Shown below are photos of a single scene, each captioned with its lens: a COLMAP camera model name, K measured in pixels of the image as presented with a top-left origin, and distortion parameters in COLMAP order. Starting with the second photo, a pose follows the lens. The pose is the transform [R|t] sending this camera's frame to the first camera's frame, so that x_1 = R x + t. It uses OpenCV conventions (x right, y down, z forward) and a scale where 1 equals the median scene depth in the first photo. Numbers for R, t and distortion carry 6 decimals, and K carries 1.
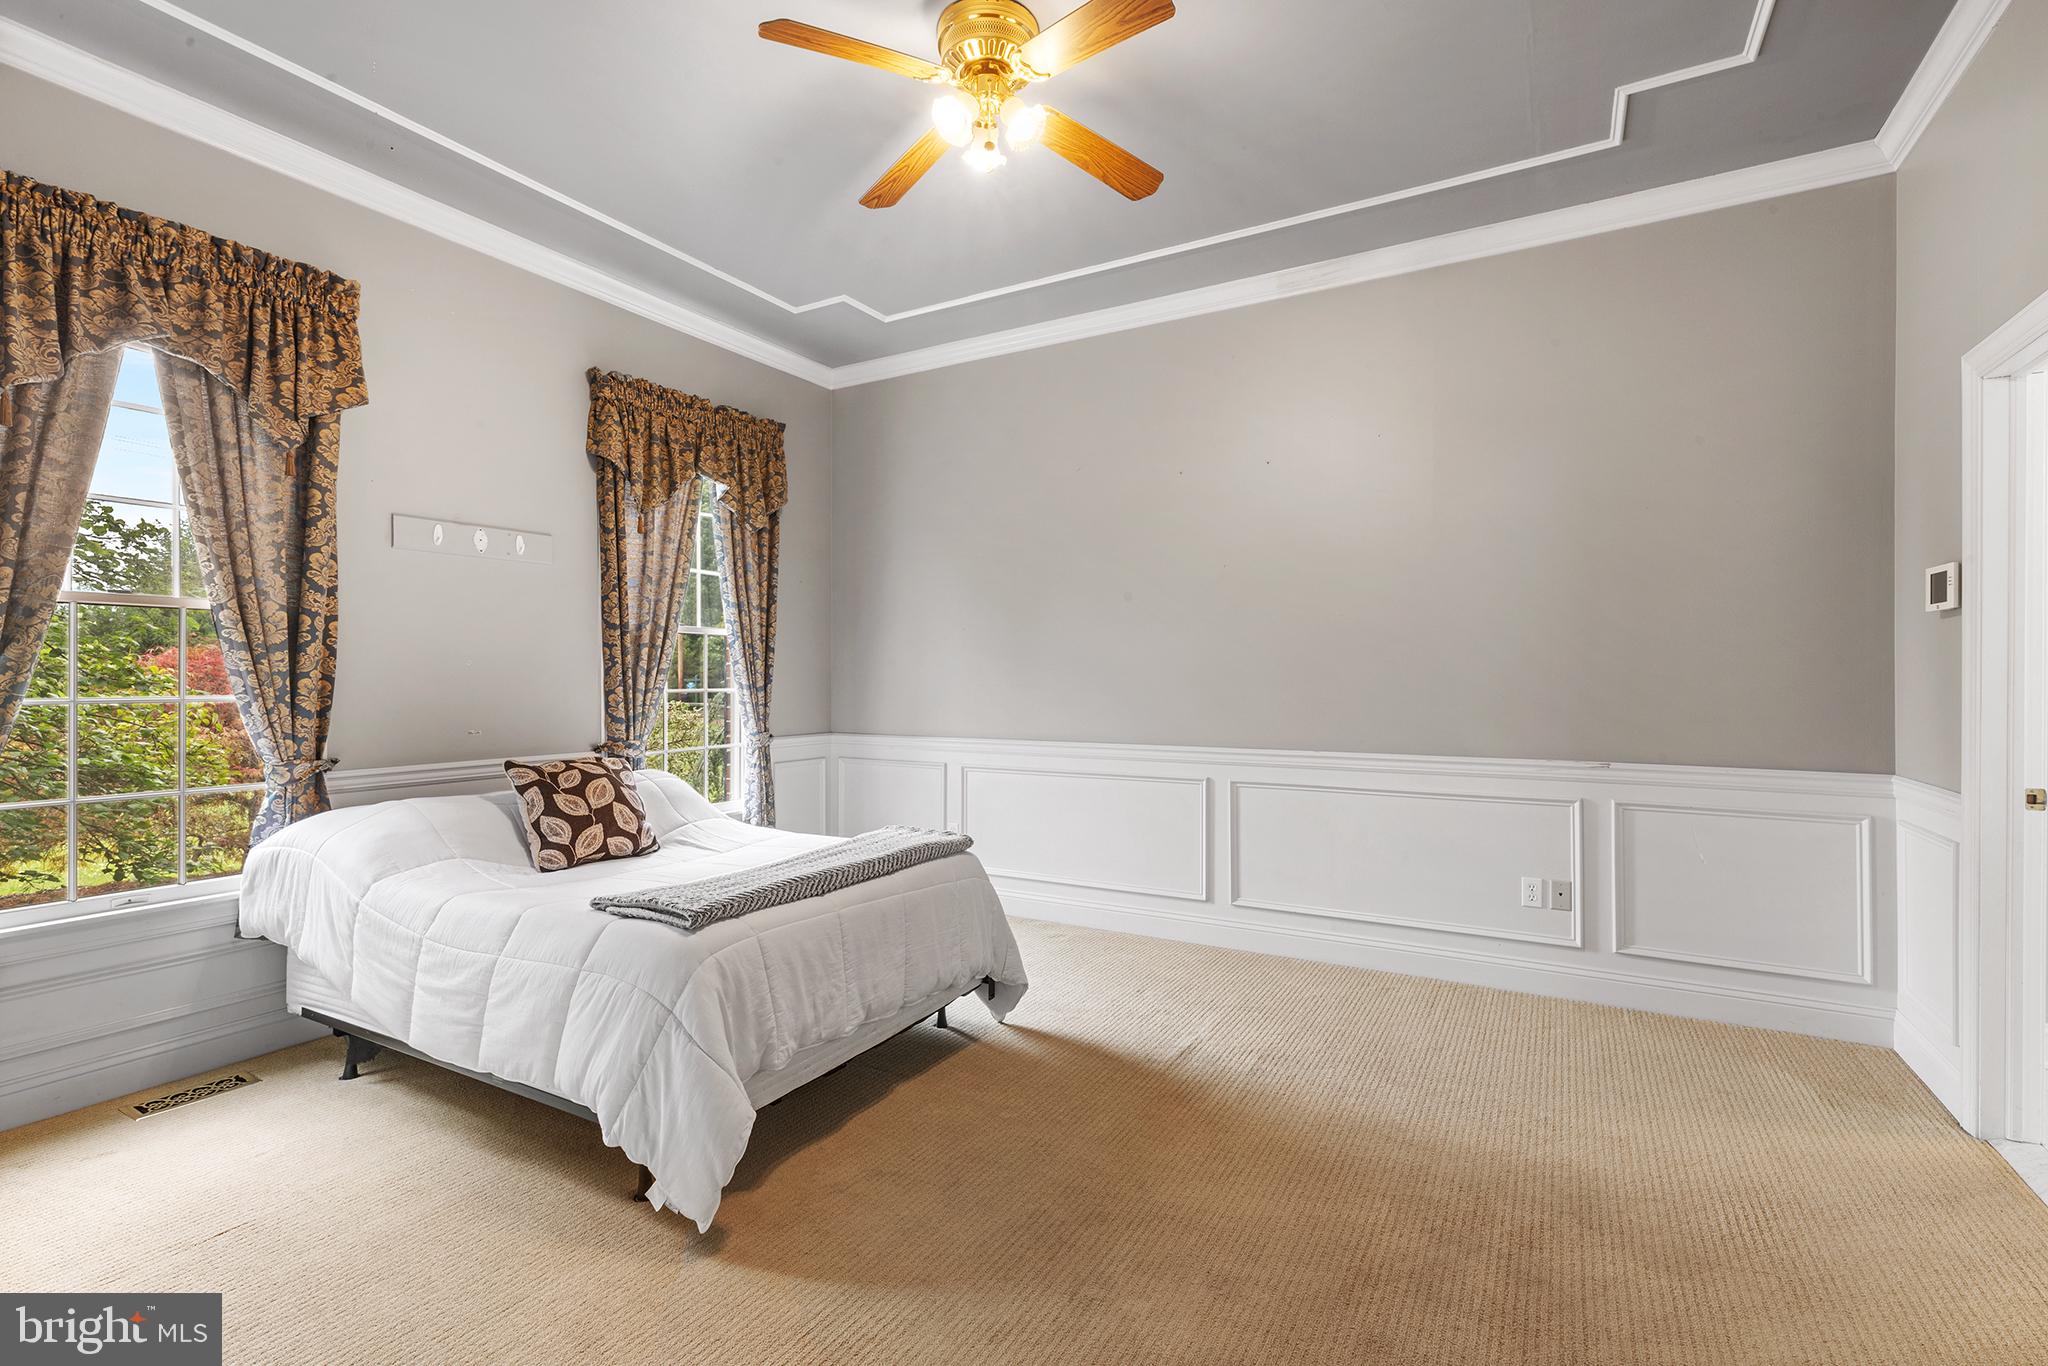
lens RADIAL K [[924.0, 0, 1022.8], [0, 924.0, 690.7], [0, 0, 1]] dist [-0.000091, -0.000019]
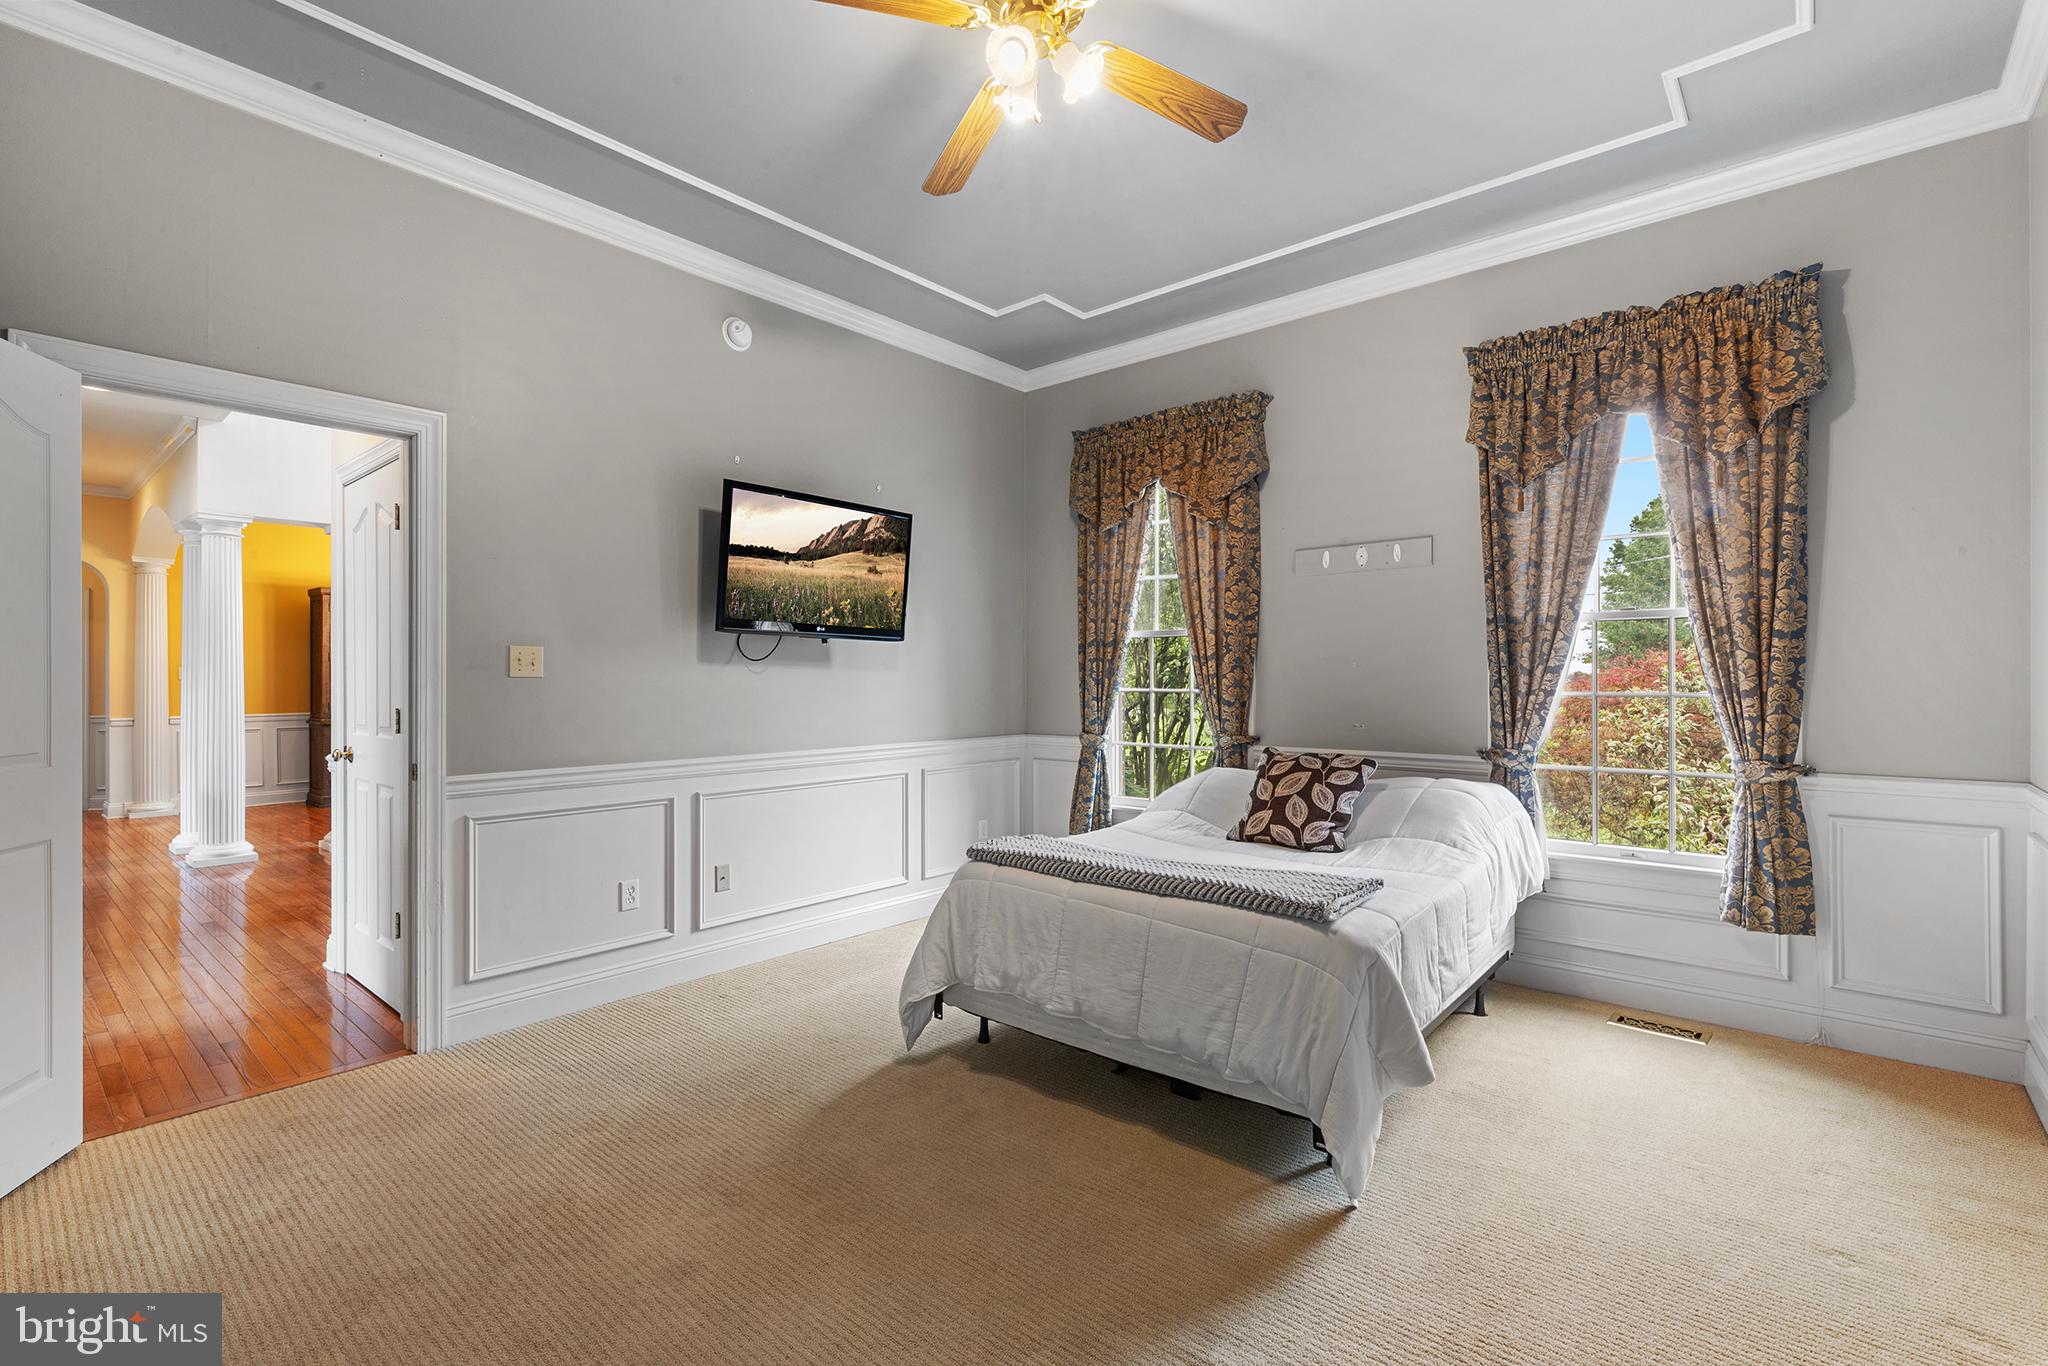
lens RADIAL K [[912.4, 0, 1024.0], [0, 912.4, 683.0], [0, 0, 1]] dist [0.015739, 0.000012]
pose [[-0.178830, 0.005759, -0.983863, 0.666750], [-0.012659, 0.999887, 0.008153, -0.013199], [0.983799, 0.013913, -0.178736, 0.898453]]
